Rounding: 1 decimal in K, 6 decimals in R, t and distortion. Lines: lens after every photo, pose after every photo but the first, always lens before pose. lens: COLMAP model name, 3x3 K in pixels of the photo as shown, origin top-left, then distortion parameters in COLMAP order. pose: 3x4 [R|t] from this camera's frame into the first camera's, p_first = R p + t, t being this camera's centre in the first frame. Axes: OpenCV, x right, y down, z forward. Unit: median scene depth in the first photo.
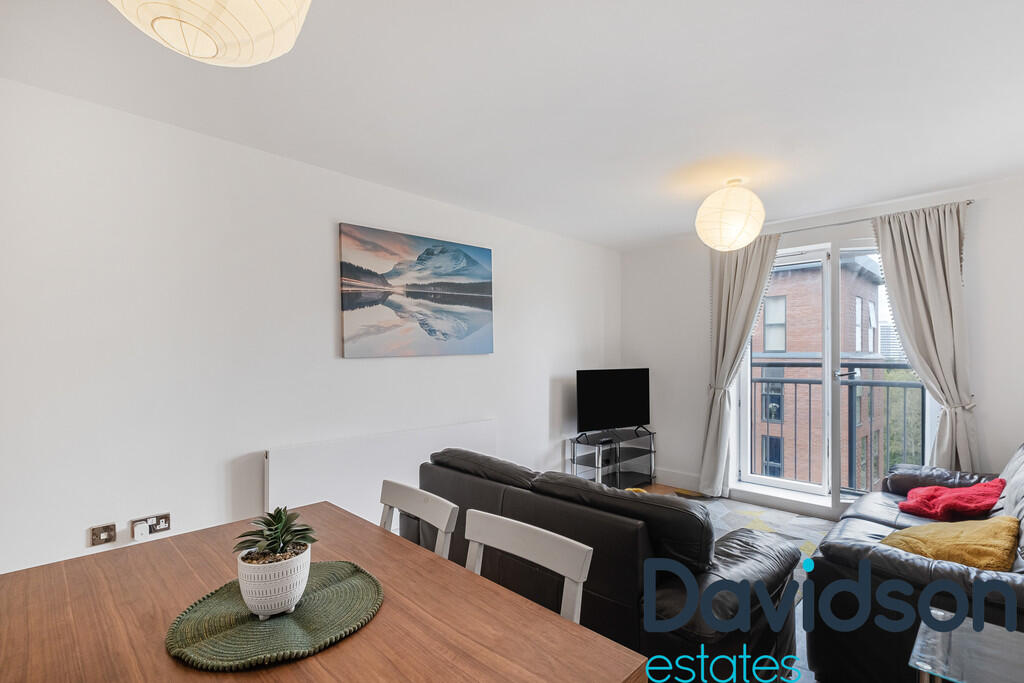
lens RADIAL K [[453.7, 0, 511.3], [0, 453.7, 355.2], [0, 0, 1]] dist [-0.000983, -0.000902]
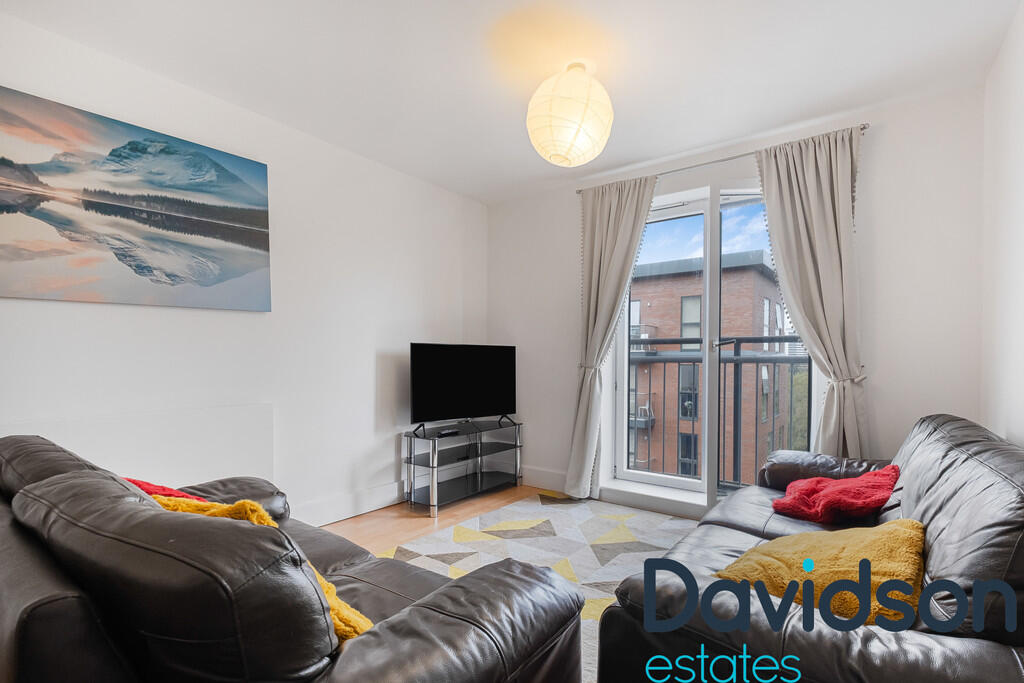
lens RADIAL K [[466.4, 0, 507.1], [0, 466.4, 363.1], [0, 0, 1]] dist [0.009478, -0.000480]
pose [[0.989746, 0.002815, 0.142812, 0.253501], [-0.004898, 0.999887, 0.014235, 0.073222], [-0.142756, -0.014789, 0.989647, 0.245345]]
